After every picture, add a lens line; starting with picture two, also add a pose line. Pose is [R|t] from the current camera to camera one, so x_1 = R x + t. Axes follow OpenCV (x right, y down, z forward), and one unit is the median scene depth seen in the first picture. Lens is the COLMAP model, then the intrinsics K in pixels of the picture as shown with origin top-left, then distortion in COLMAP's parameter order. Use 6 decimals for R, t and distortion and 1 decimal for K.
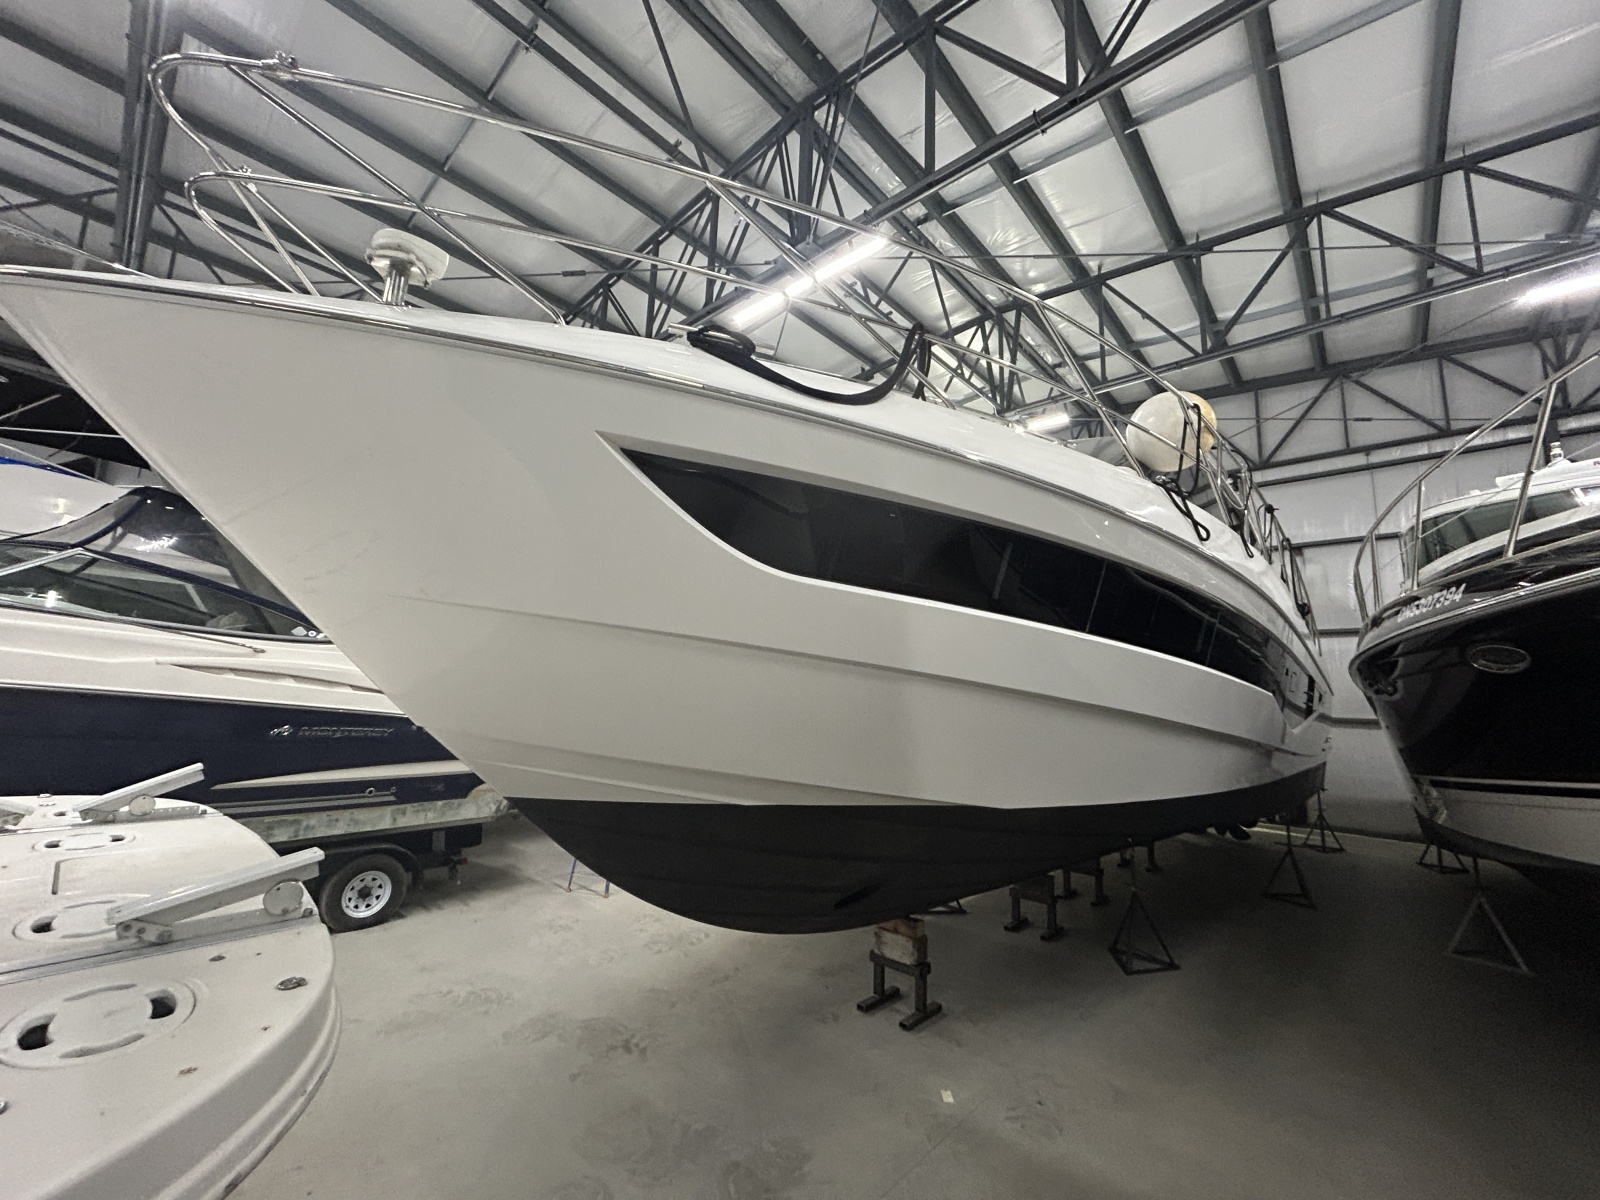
lens RADIAL K [[645.2, 0, 800.0], [0, 645.2, 600.0], [0, 0, 1]] dist [0.003476, 0.000876]
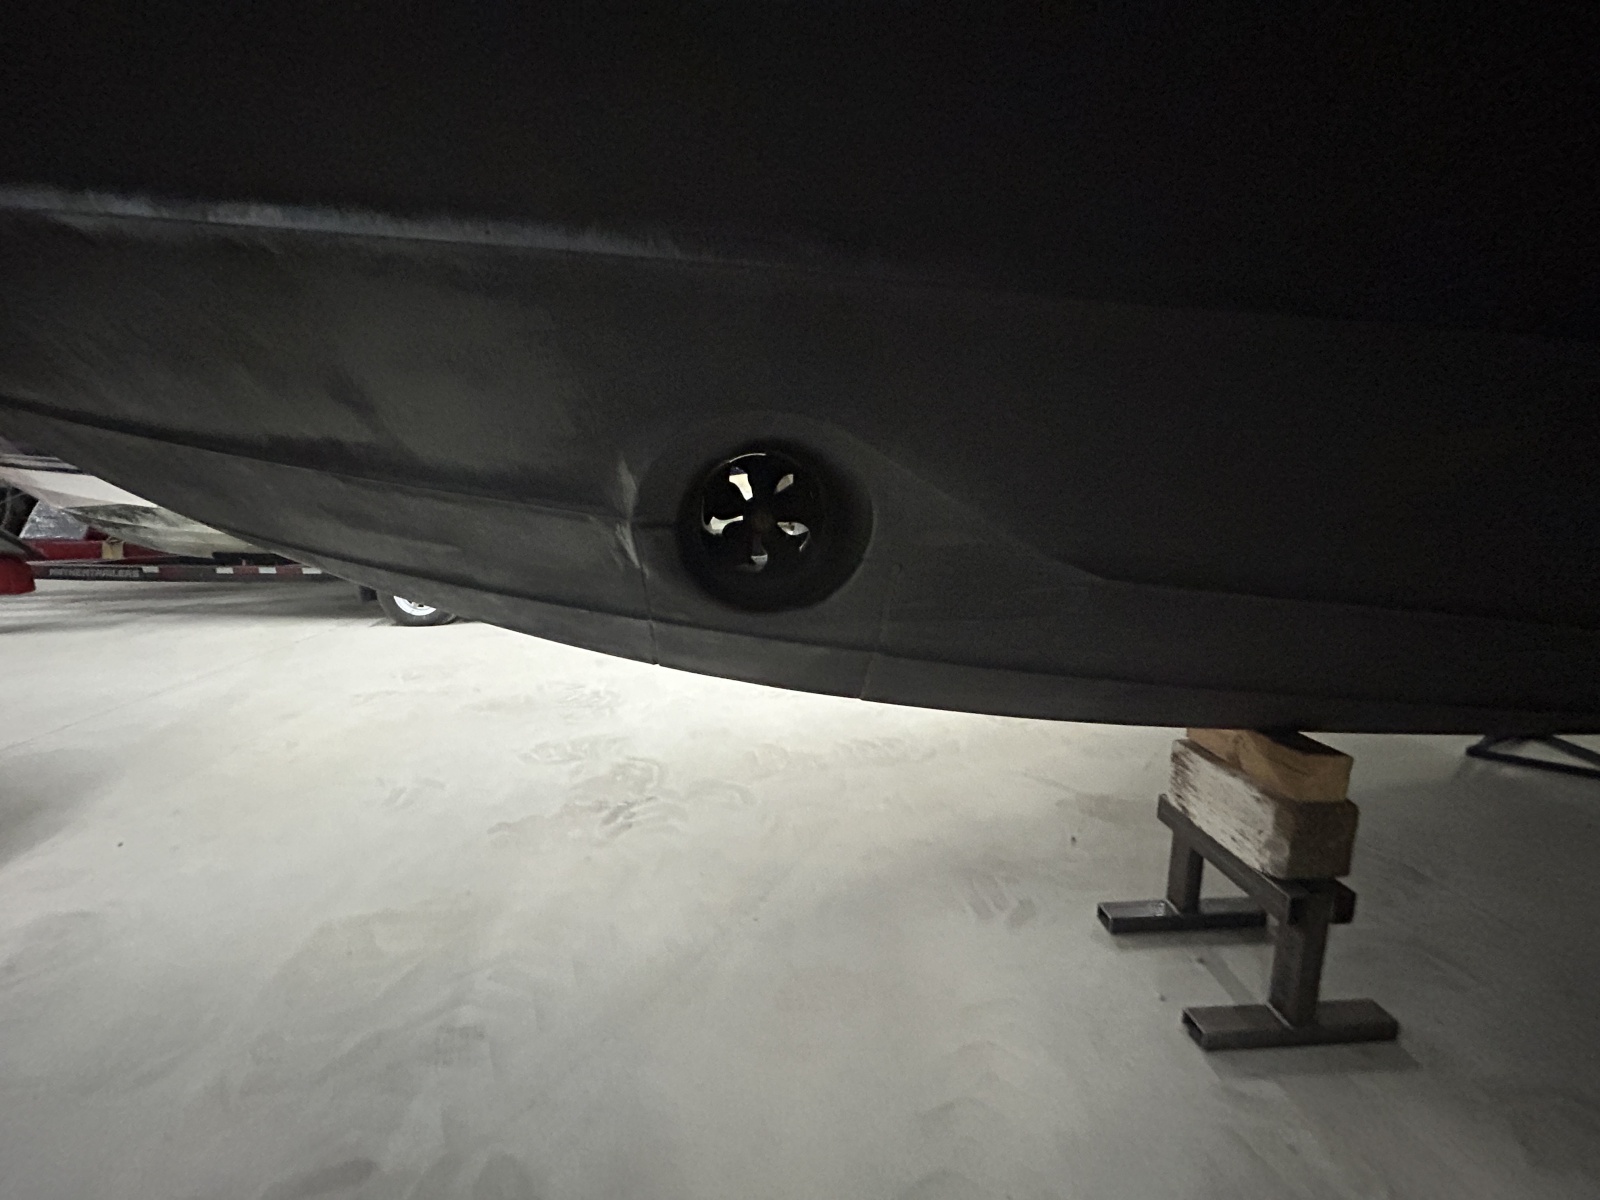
lens RADIAL K [[645.2, 0, 800.0], [0, 645.2, 600.0], [0, 0, 1]] dist [0.003476, 0.000876]
pose [[0.729153, 0.087708, -0.678707, 0.207294], [0.129912, 0.955980, 0.263107, 0.332296], [0.671907, -0.280018, 0.685661, 0.678154]]
